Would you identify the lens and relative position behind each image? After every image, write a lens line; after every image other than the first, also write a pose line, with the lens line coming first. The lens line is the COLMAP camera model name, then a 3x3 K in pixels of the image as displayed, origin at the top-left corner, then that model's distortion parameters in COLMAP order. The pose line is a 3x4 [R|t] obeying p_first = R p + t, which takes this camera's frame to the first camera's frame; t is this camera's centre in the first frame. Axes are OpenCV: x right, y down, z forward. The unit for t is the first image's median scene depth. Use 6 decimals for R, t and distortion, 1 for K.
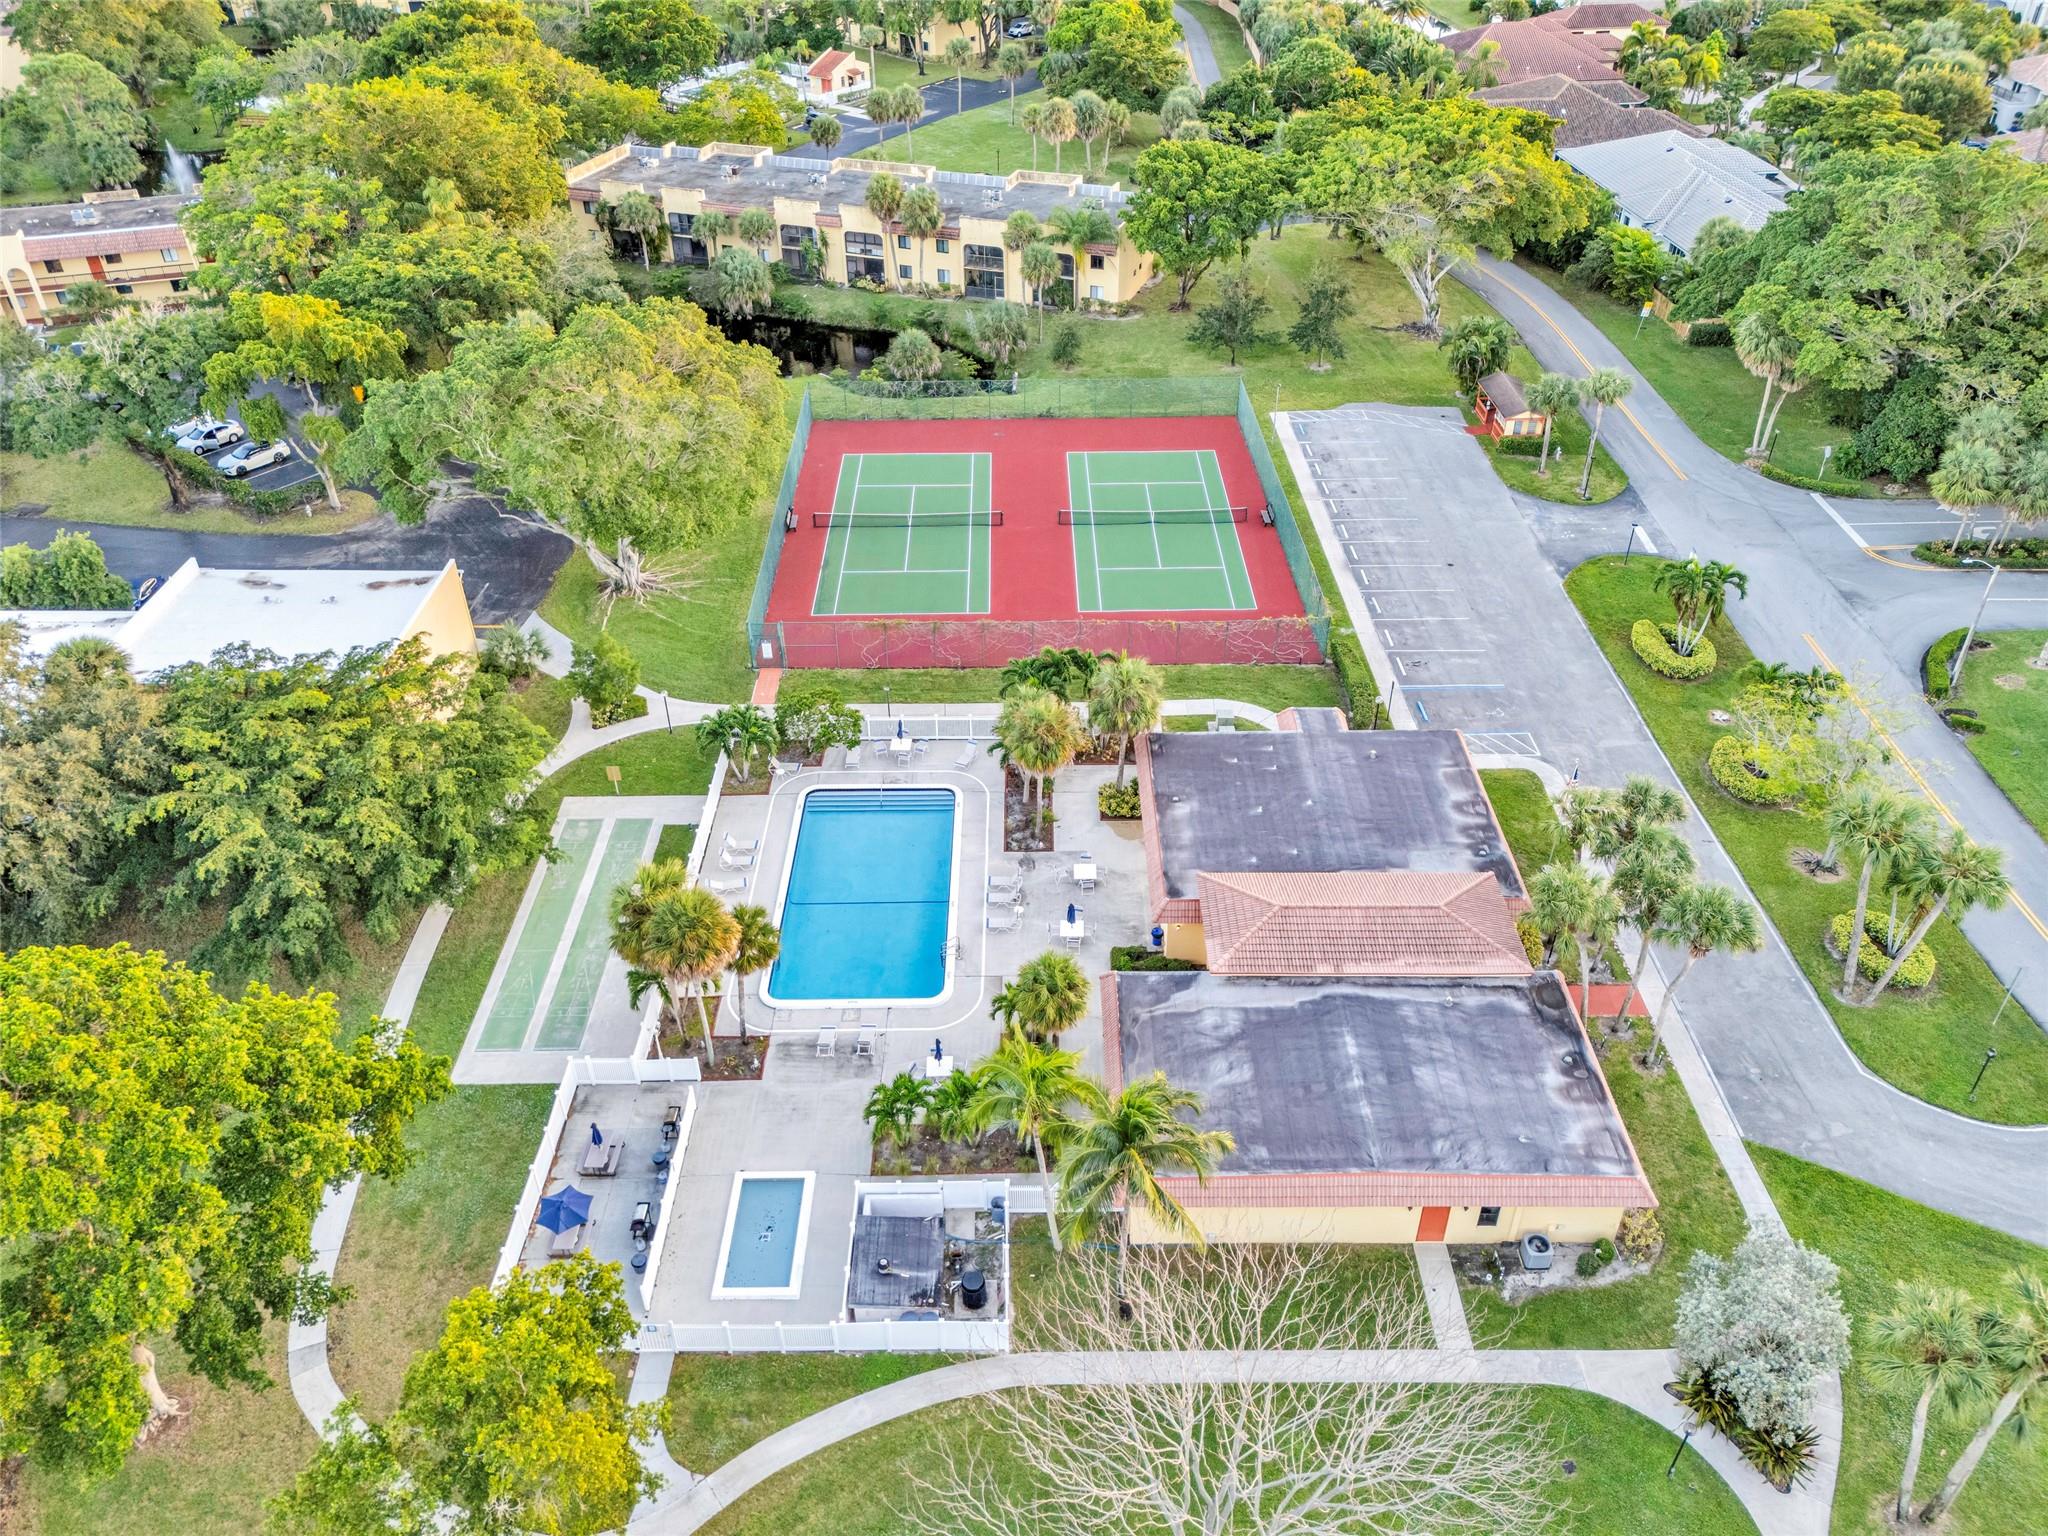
lens RADIAL K [[1525.1, 0, 1026.2], [0, 1525.1, 769.8], [0, 0, 1]] dist [0.037215, -0.006921]
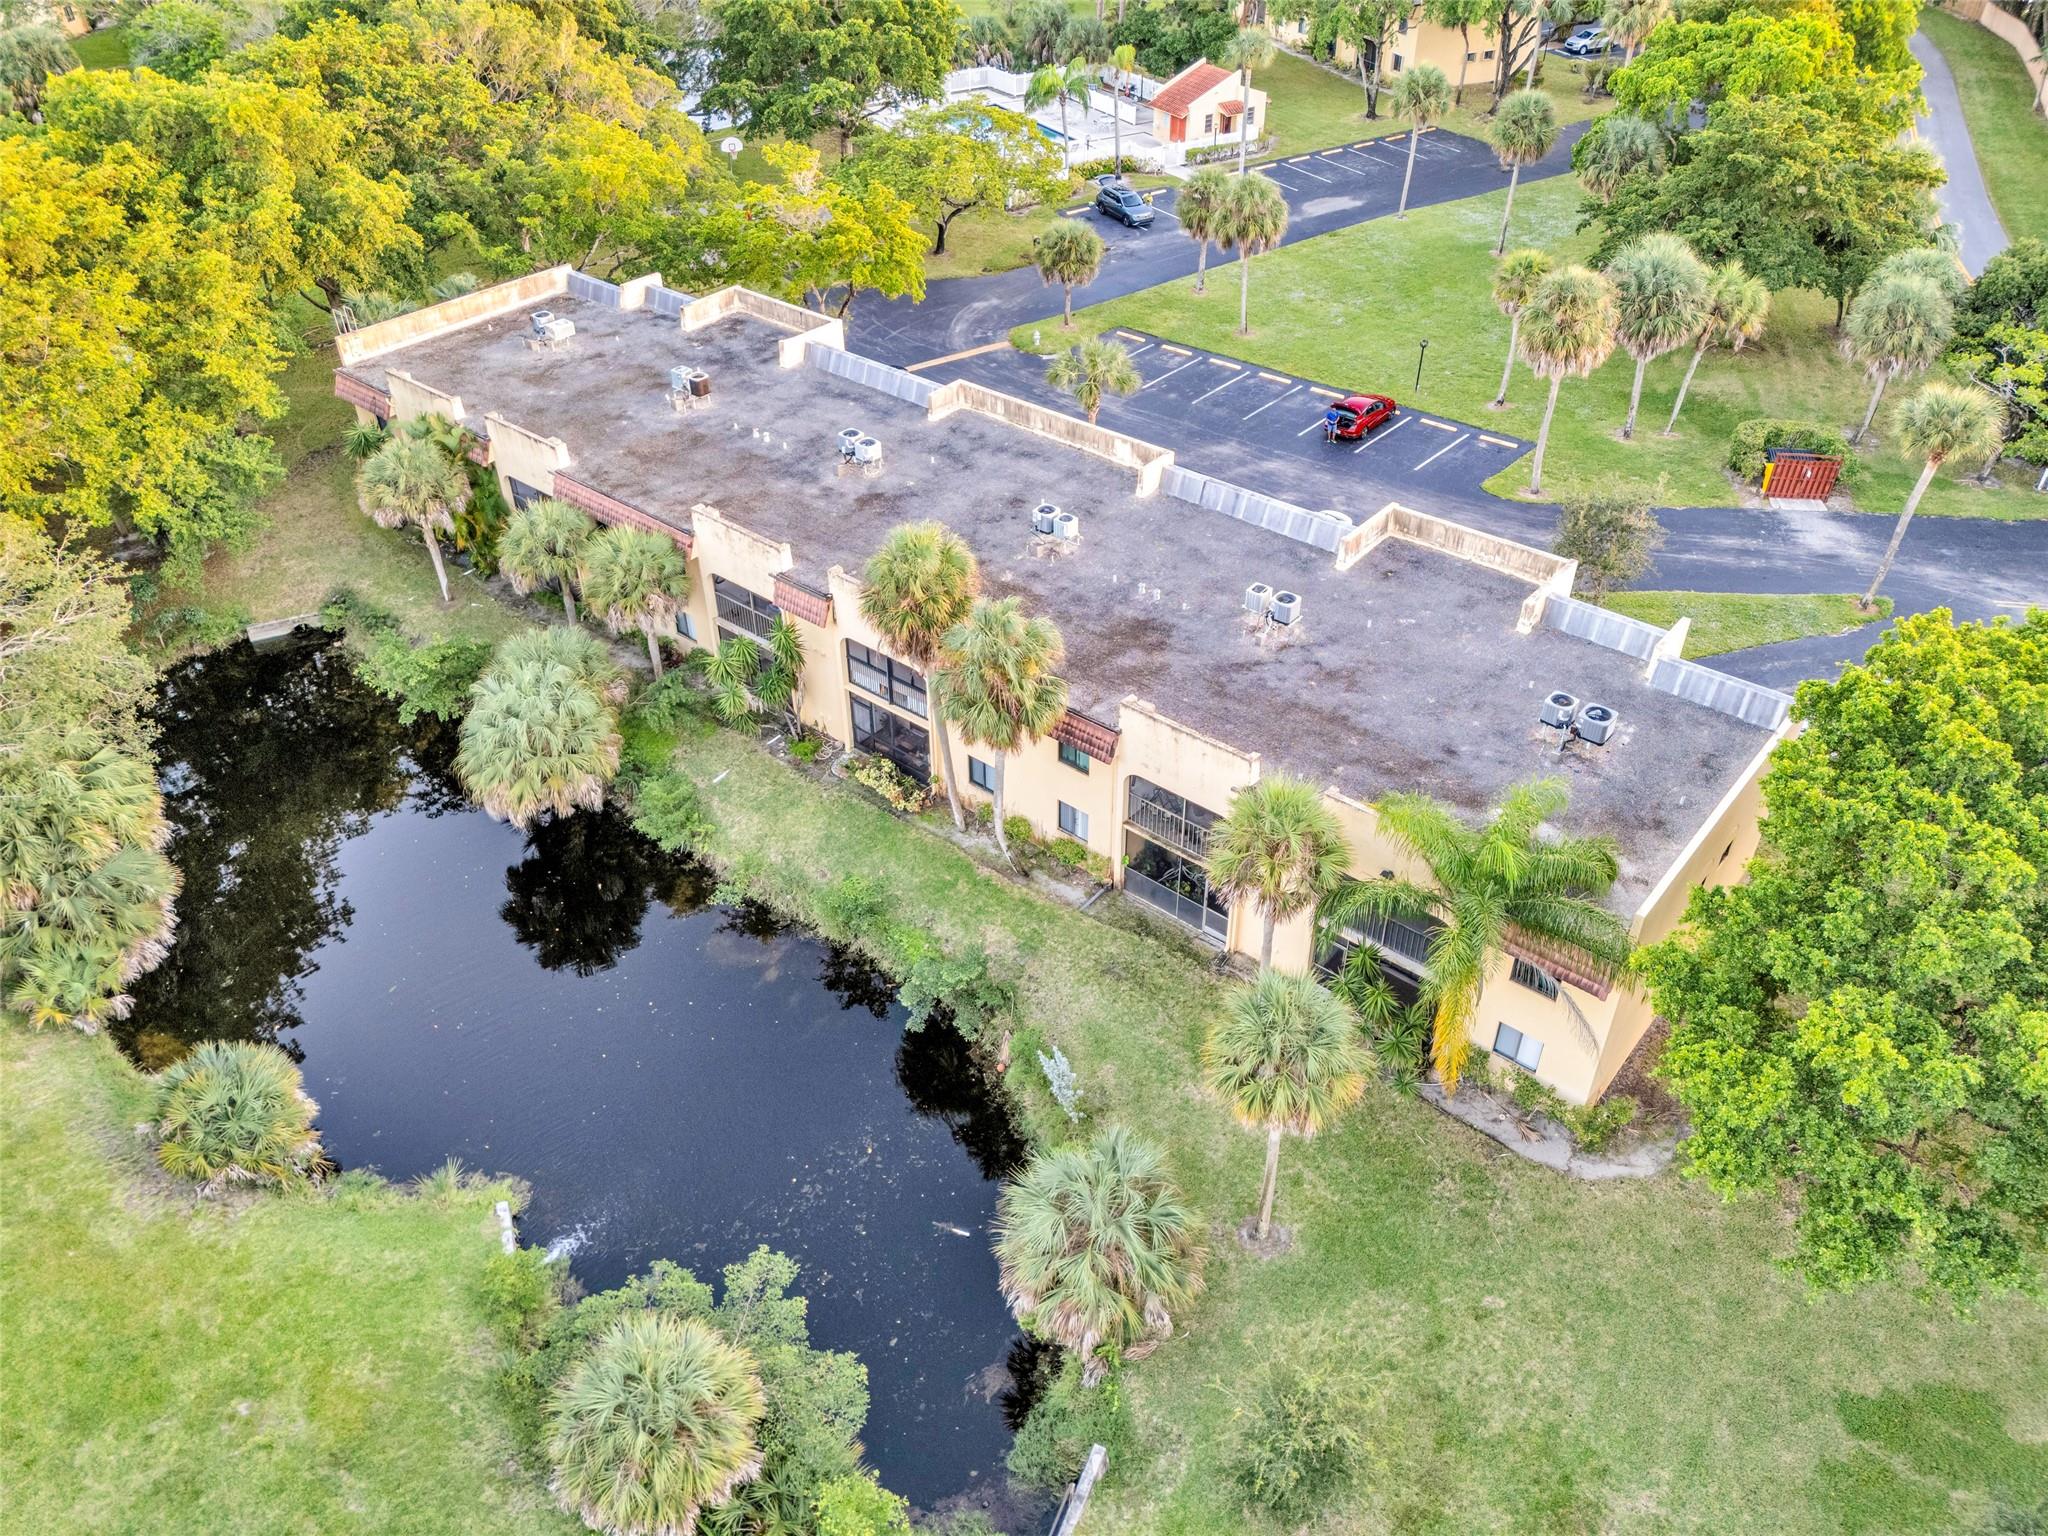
lens RADIAL K [[1525.1, 0, 1017.0], [0, 1525.1, 769.4], [0, 0, 1]] dist [0.037215, -0.006921]
pose [[0.936208, 0.215133, -0.277905, 0.019686], [-0.208193, 0.976562, 0.054618, -0.265329], [0.283142, 0.006725, 0.959054, 0.508912]]
